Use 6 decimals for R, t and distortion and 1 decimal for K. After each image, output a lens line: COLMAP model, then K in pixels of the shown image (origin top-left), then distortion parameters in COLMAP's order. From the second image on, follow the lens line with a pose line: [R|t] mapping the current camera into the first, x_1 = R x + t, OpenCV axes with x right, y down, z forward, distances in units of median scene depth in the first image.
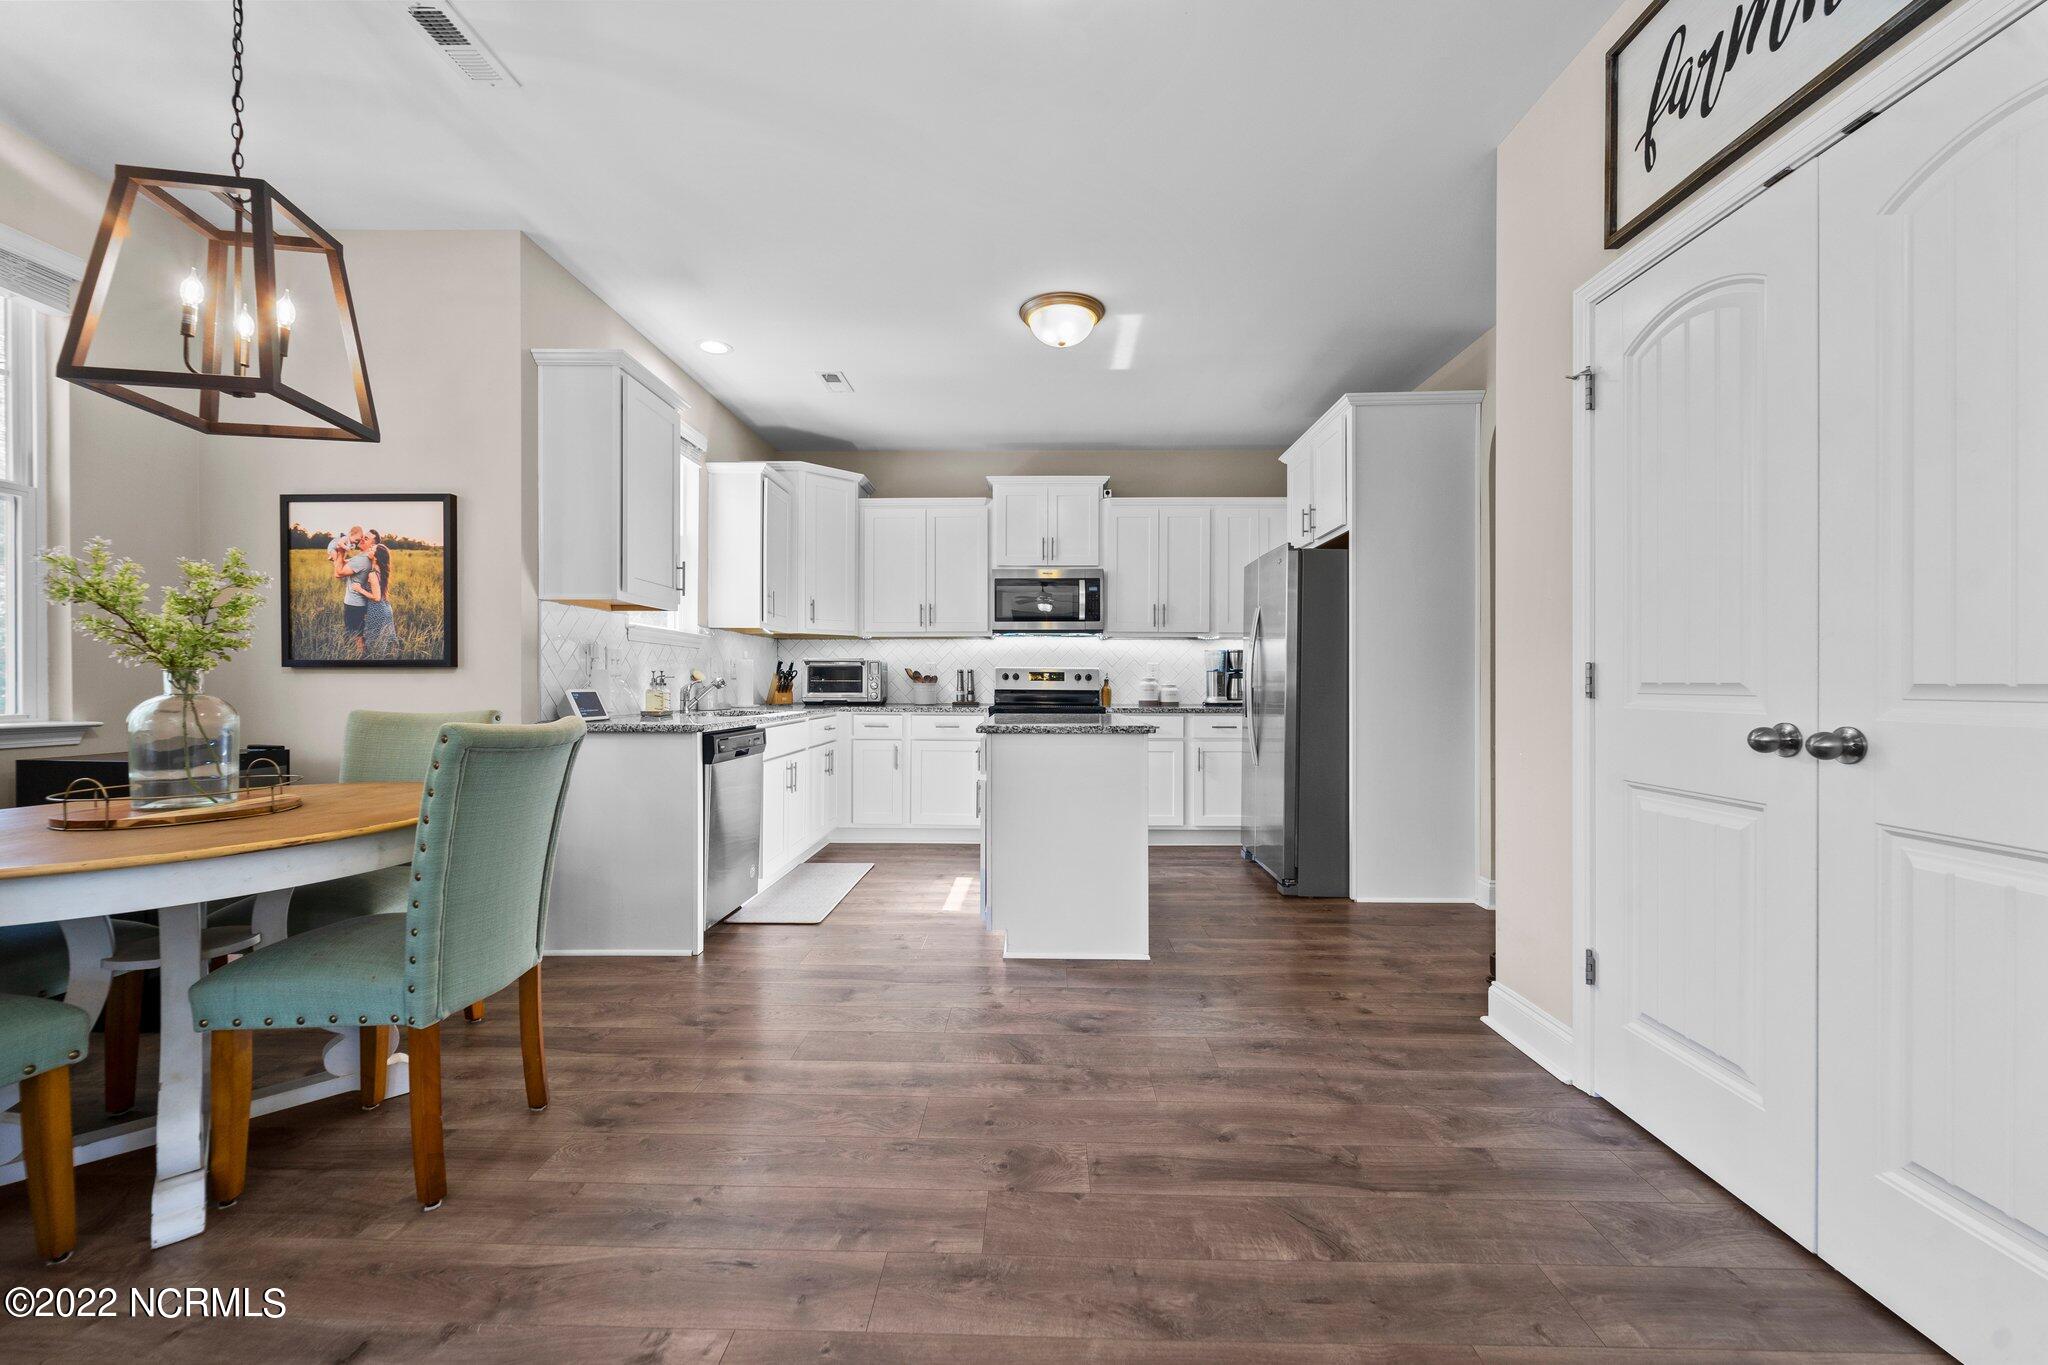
lens RADIAL K [[824.6, 0, 1028.9], [0, 824.6, 697.5], [0, 0, 1]] dist [-0.003526, -0.000291]
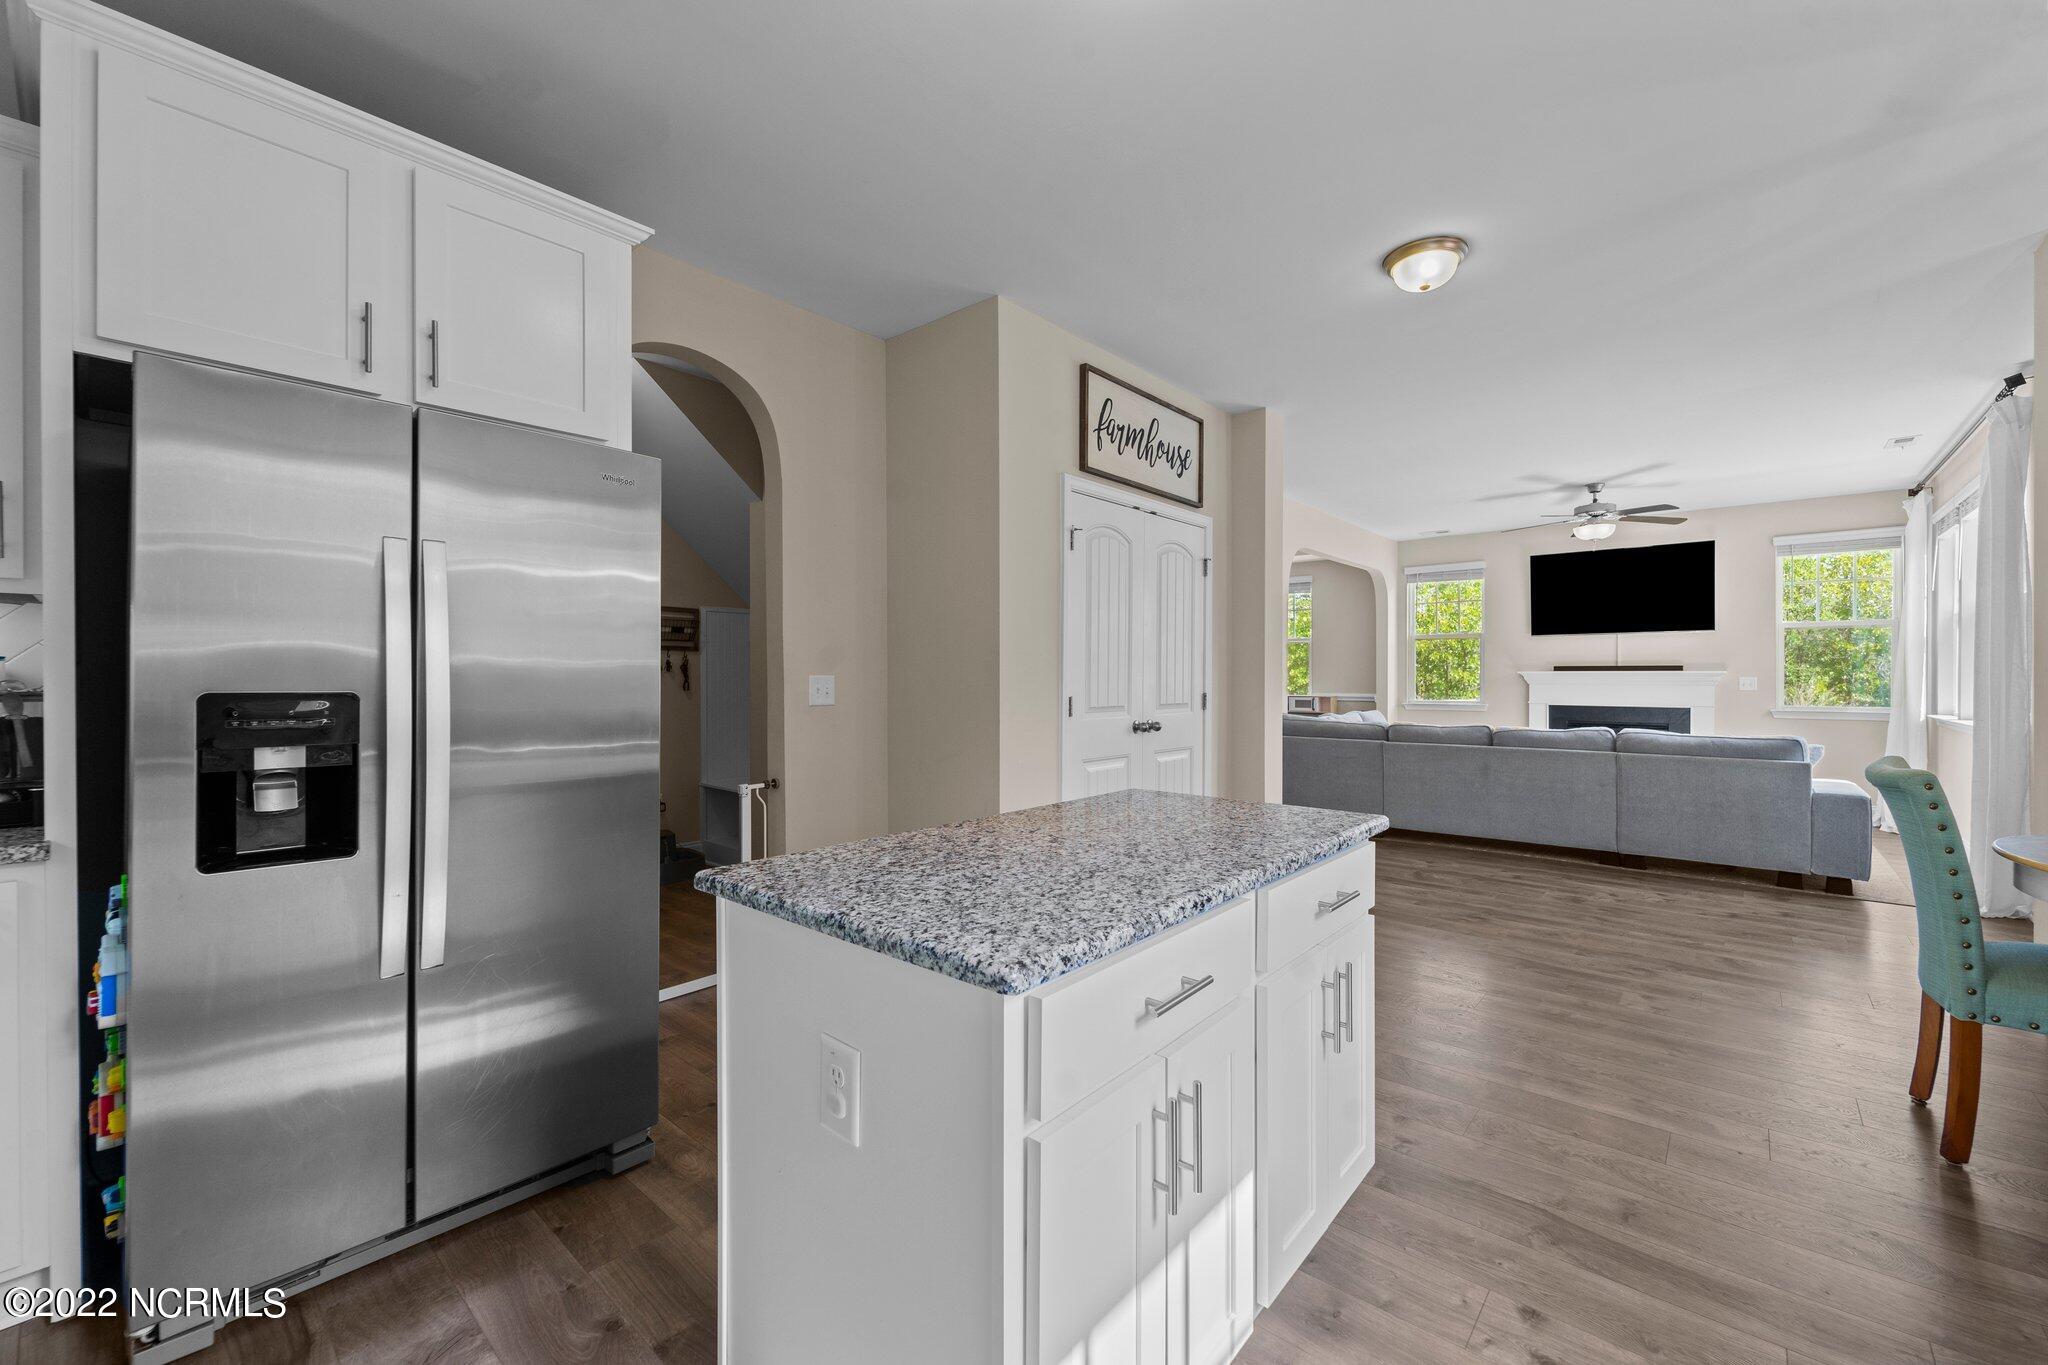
lens RADIAL K [[824.6, 0, 1024.5], [0, 824.6, 681.5], [0, 0, 1]] dist [-0.003526, -0.000291]
pose [[-0.763143, -0.005750, 0.646204, -0.136530], [0.010809, 0.999707, 0.021661, -0.042716], [-0.646140, 0.023515, -0.762857, 0.903243]]
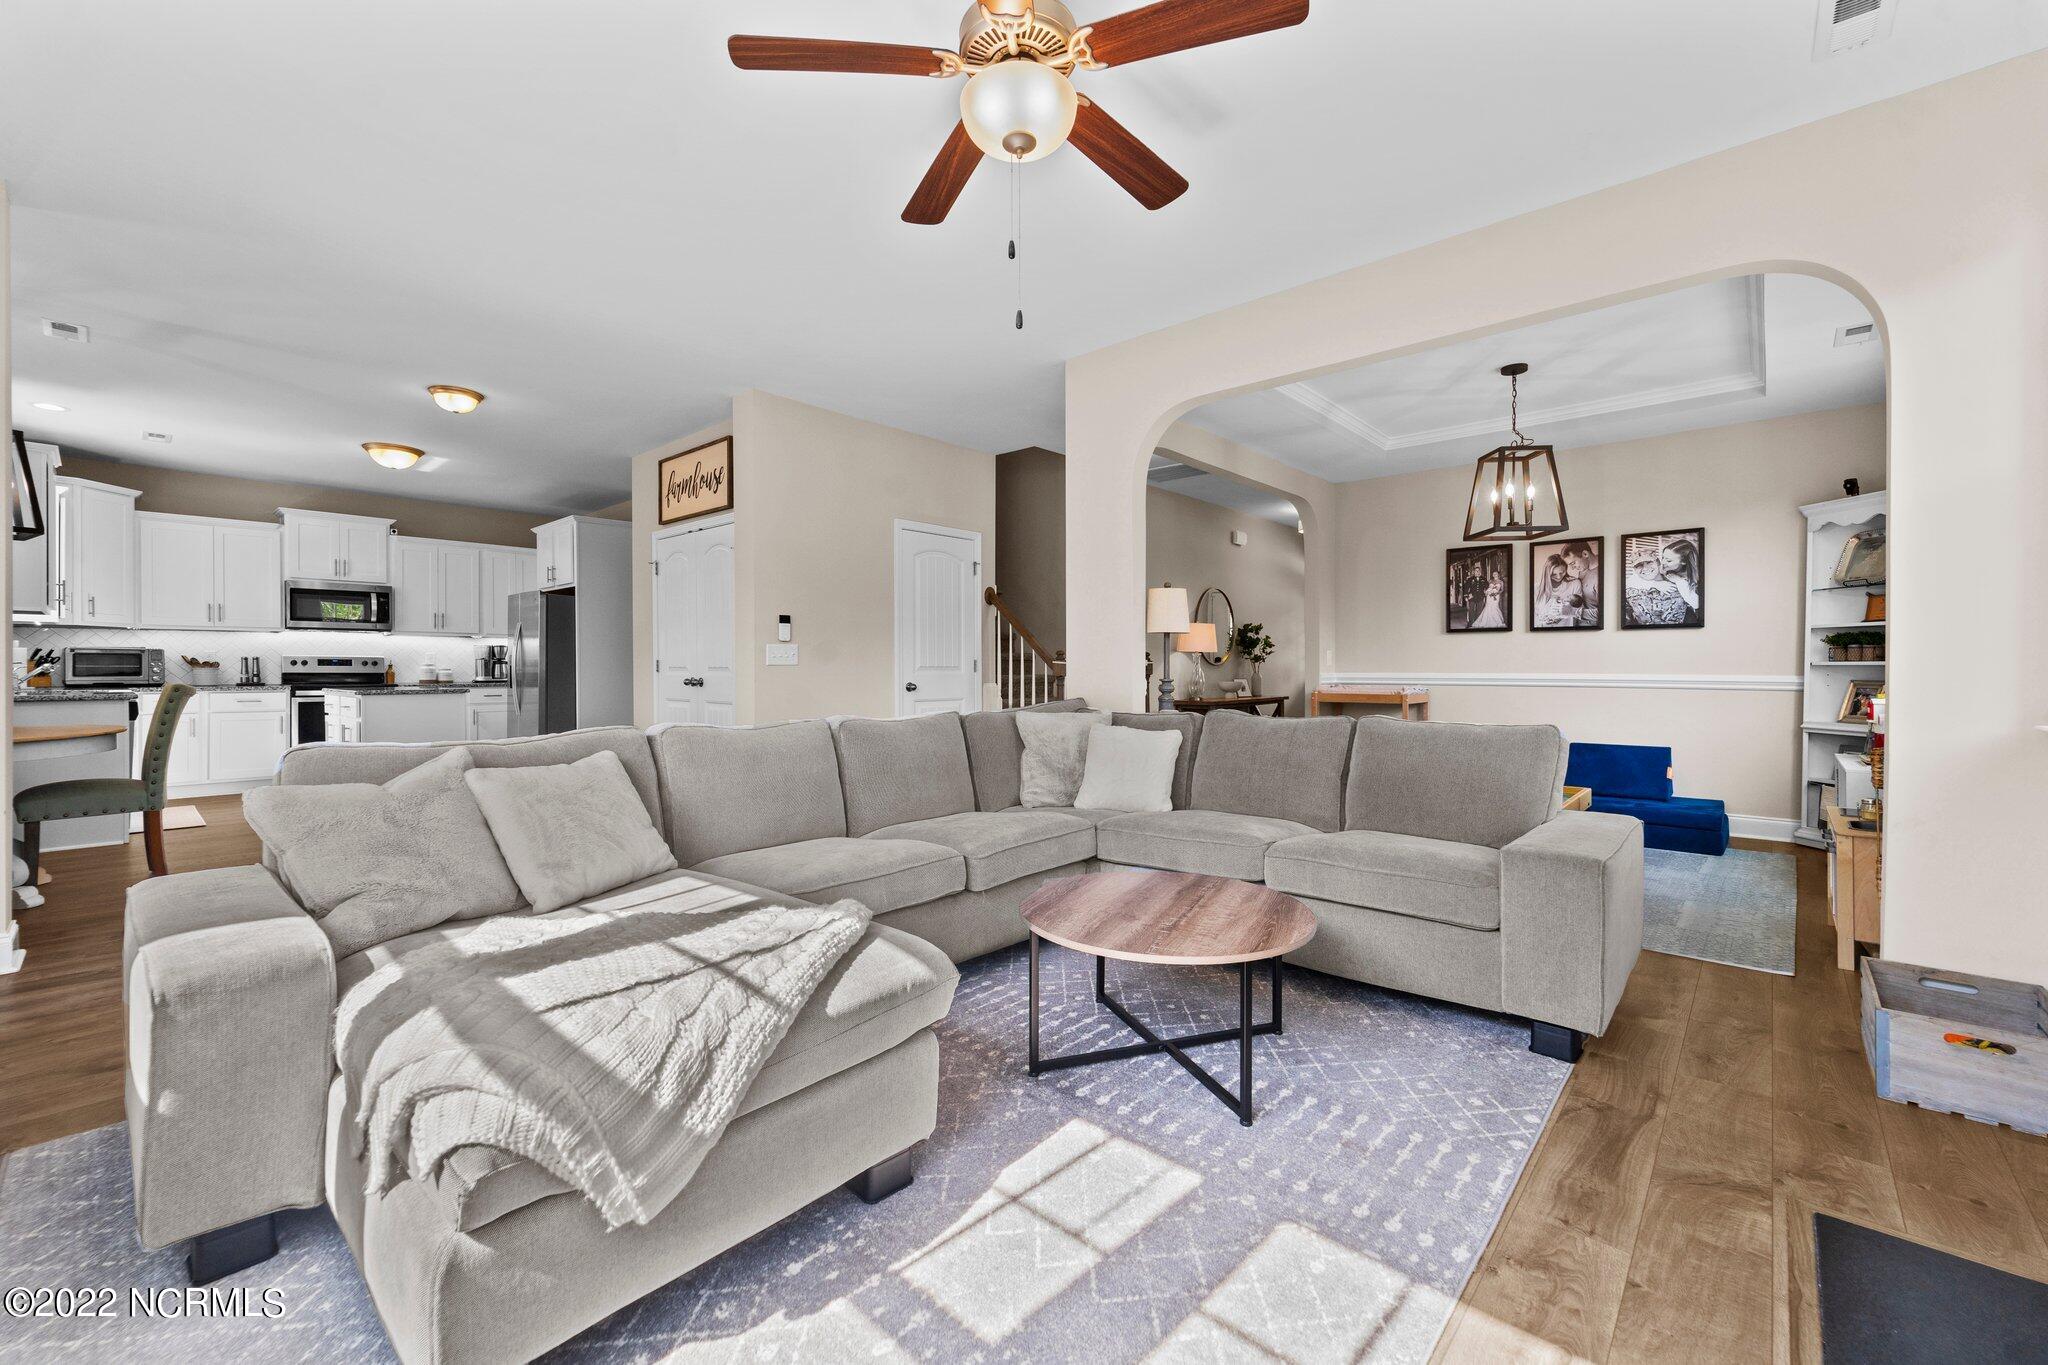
lens RADIAL K [[824.6, 0, 1026.8], [0, 824.6, 671.6], [0, 0, 1]] dist [-0.003526, -0.000291]
pose [[0.656407, -0.004779, 0.754392, -0.257042], [0.014689, 0.999871, -0.006448, 0.014296], [-0.754264, 0.015314, 0.656392, -0.733179]]
